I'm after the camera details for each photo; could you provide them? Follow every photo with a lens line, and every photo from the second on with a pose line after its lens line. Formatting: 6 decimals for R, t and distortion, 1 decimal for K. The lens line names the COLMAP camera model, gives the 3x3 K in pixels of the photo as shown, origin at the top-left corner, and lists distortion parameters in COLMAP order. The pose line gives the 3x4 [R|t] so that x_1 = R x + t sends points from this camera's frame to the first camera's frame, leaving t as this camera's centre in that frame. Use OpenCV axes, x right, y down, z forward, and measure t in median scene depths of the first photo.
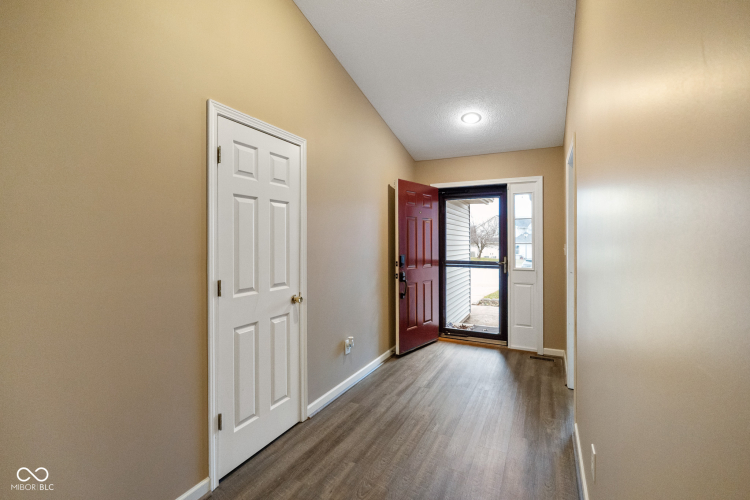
lens RADIAL K [[344.8, 0, 363.9], [0, 344.8, 246.7], [0, 0, 1]] dist [-0.000401, -0.000104]
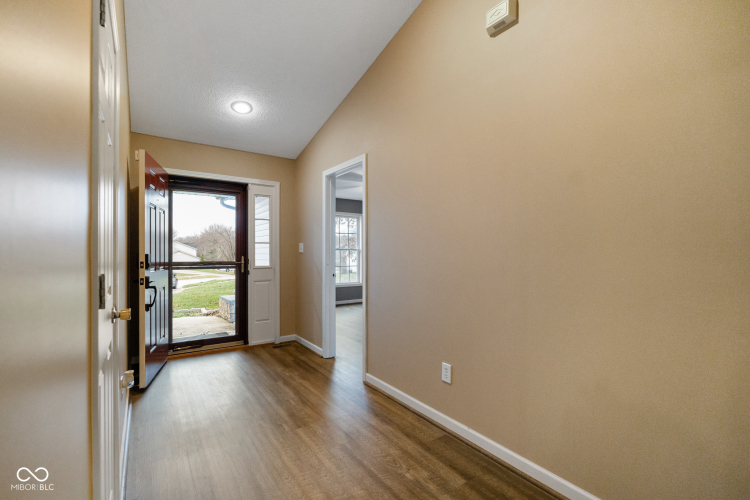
lens RADIAL K [[343.7, 0, 375.0], [0, 343.7, 250.0], [0, 0, 1]] dist [0.019253, -0.000136]
pose [[0.472979, 0.003504, 0.881067, -0.307147], [0.014248, 0.999831, -0.011625, 0.030289], [-0.880958, 0.018052, 0.472849, 0.192647]]
